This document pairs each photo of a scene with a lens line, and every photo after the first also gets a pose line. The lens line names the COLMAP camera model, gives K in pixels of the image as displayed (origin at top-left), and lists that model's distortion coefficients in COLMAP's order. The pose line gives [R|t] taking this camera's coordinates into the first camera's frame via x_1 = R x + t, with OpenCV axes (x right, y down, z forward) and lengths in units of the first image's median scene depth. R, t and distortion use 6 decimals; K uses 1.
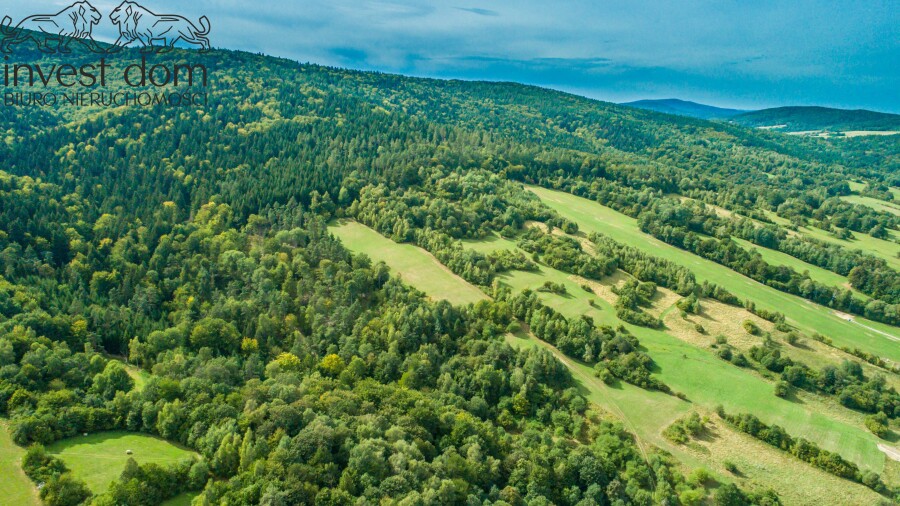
lens RADIAL K [[664.6, 0, 450.0], [0, 664.6, 253.0], [0, 0, 1]] dist [-0.001892, -0.001054]
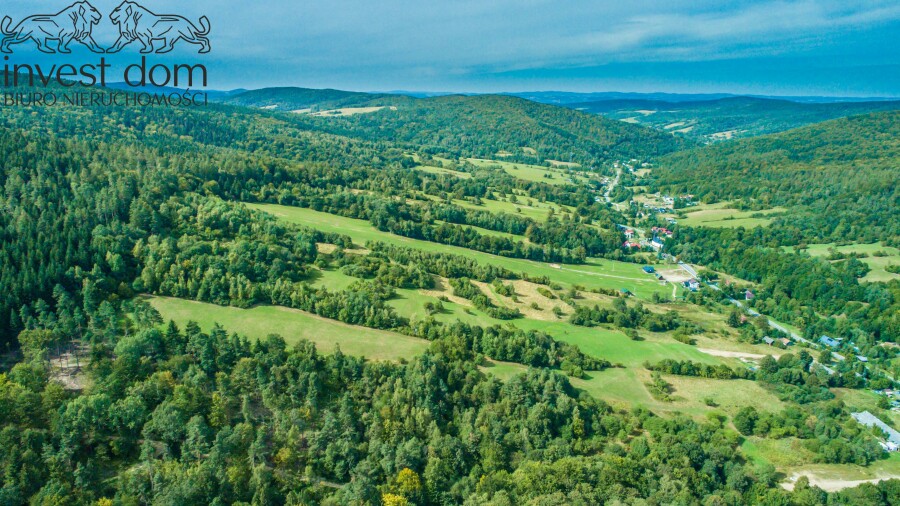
lens RADIAL K [[664.6, 0, 450.0], [0, 664.6, 253.0], [0, 0, 1]] dist [-0.001892, -0.001054]
pose [[0.630649, -0.215728, 0.745482, -0.442141], [0.187086, 0.974519, 0.123739, -0.116349], [-0.753180, 0.061433, 0.654939, 0.307936]]
